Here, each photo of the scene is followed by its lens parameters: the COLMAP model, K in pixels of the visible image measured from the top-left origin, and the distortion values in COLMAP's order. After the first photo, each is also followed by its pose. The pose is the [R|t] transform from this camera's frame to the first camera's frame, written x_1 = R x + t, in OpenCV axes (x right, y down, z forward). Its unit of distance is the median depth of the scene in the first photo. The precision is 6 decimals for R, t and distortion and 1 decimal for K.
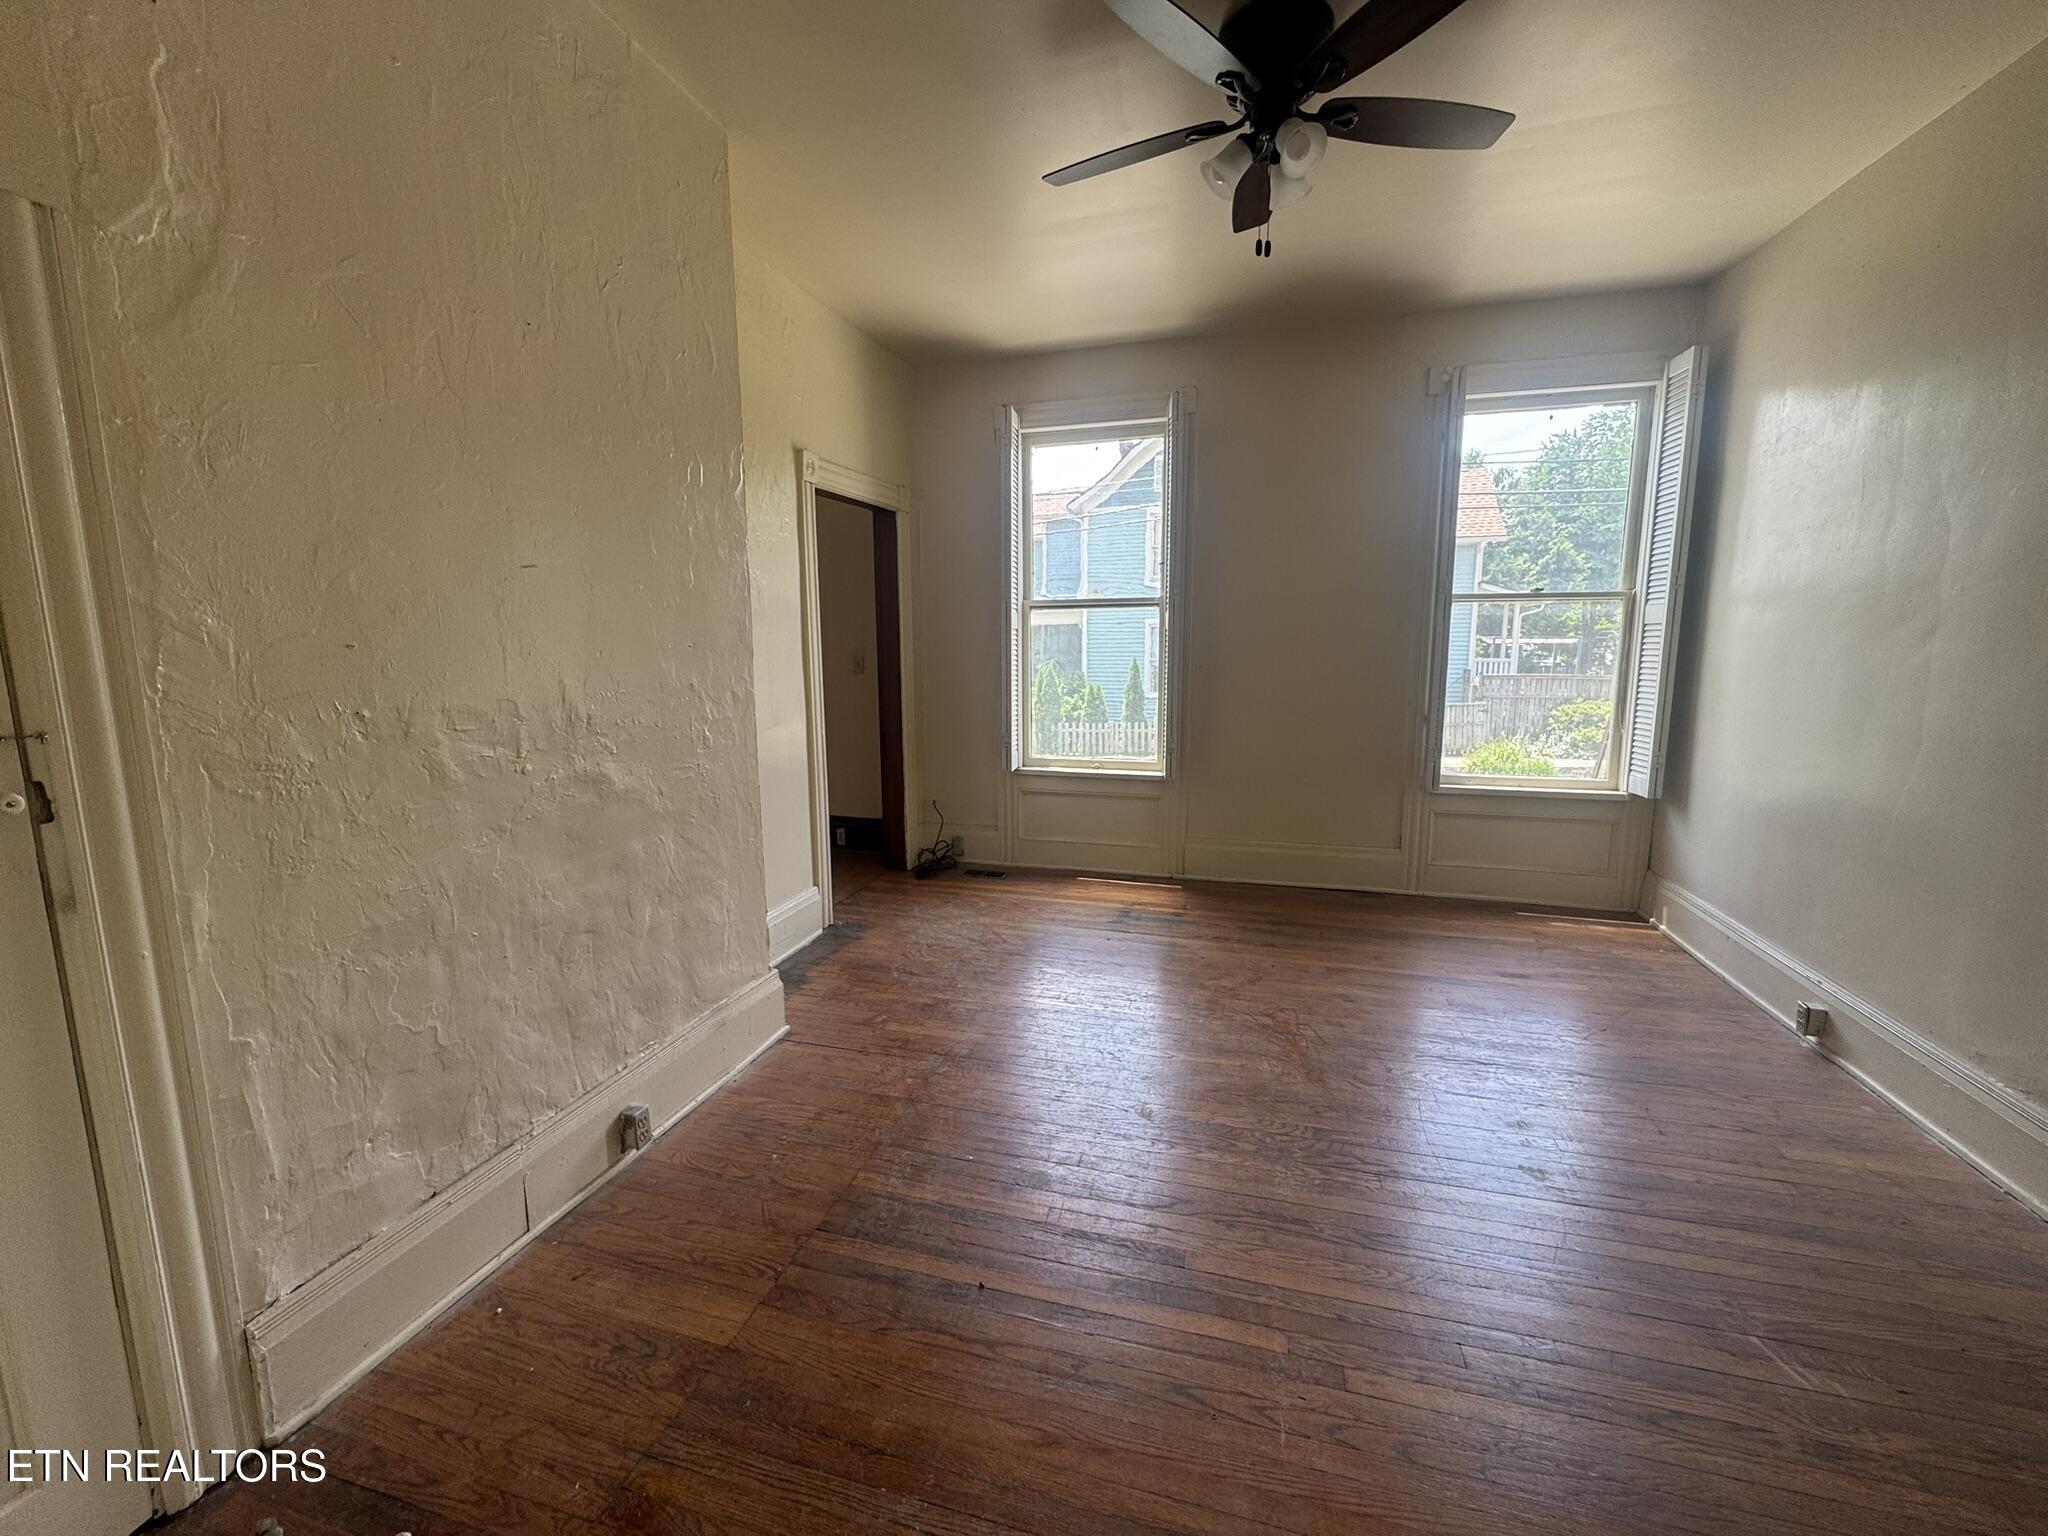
lens RADIAL K [[817.0, 0, 1022.8], [0, 817.0, 763.0], [0, 0, 1]] dist [-0.000869, -0.000026]
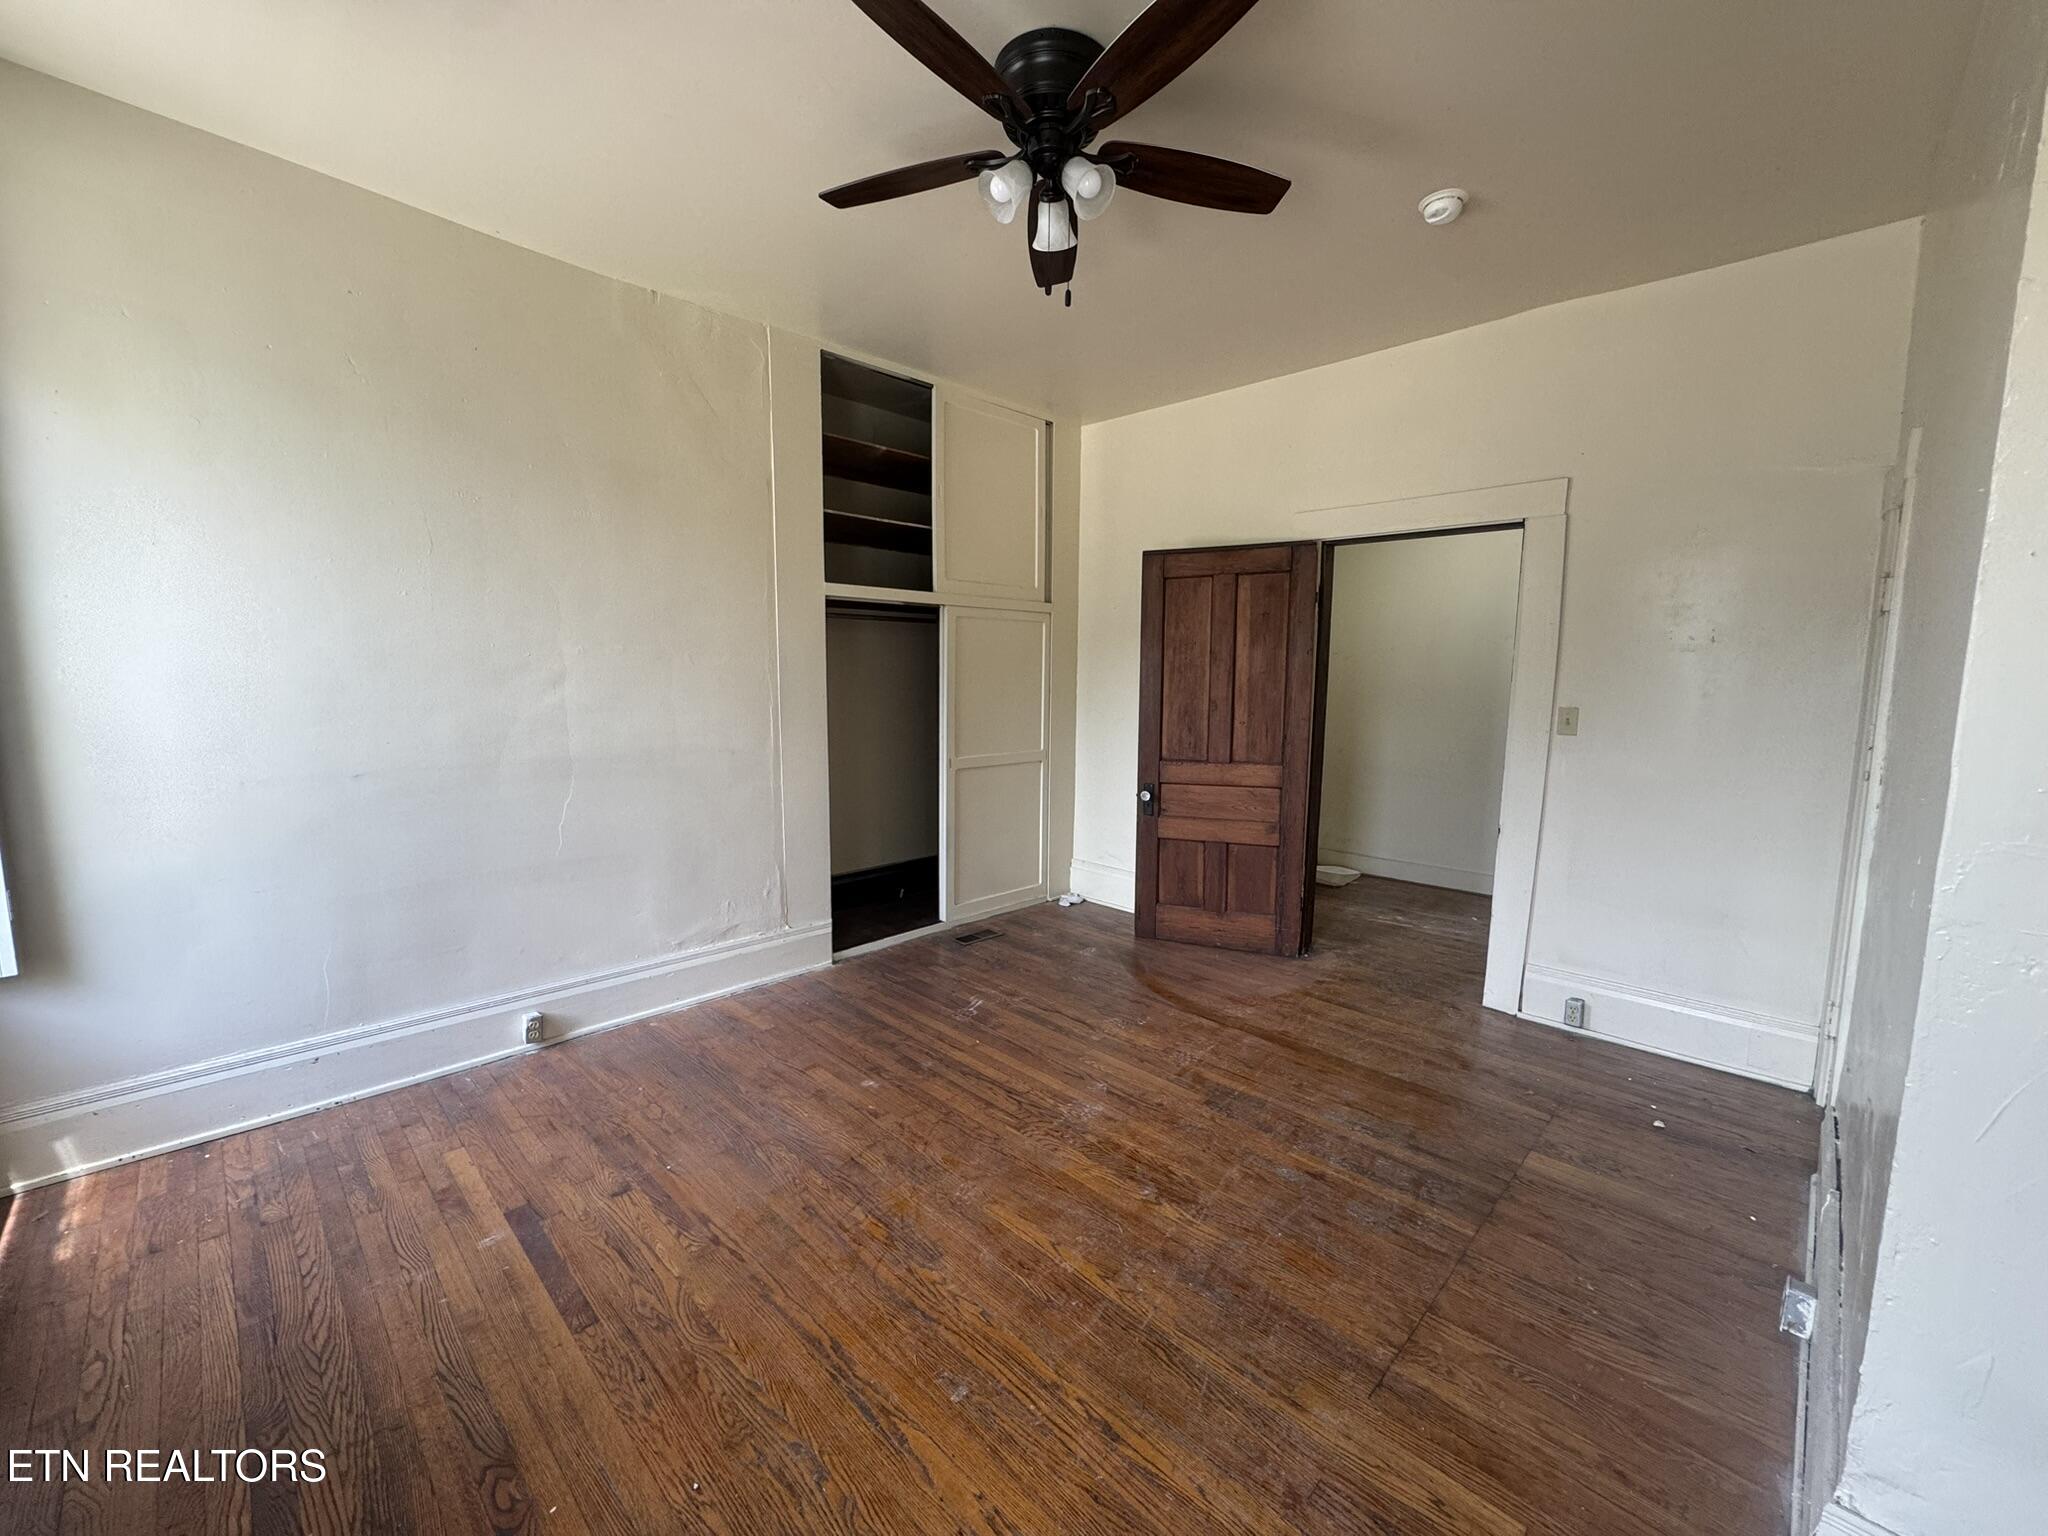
lens RADIAL K [[817.0, 0, 1022.8], [0, 817.0, 763.0], [0, 0, 1]] dist [-0.000869, -0.000026]
pose [[-0.878489, -0.059395, 0.474056, -0.100292], [0.064124, 0.968606, 0.240189, -0.209441], [-0.473439, 0.241401, -0.847101, 1.254894]]
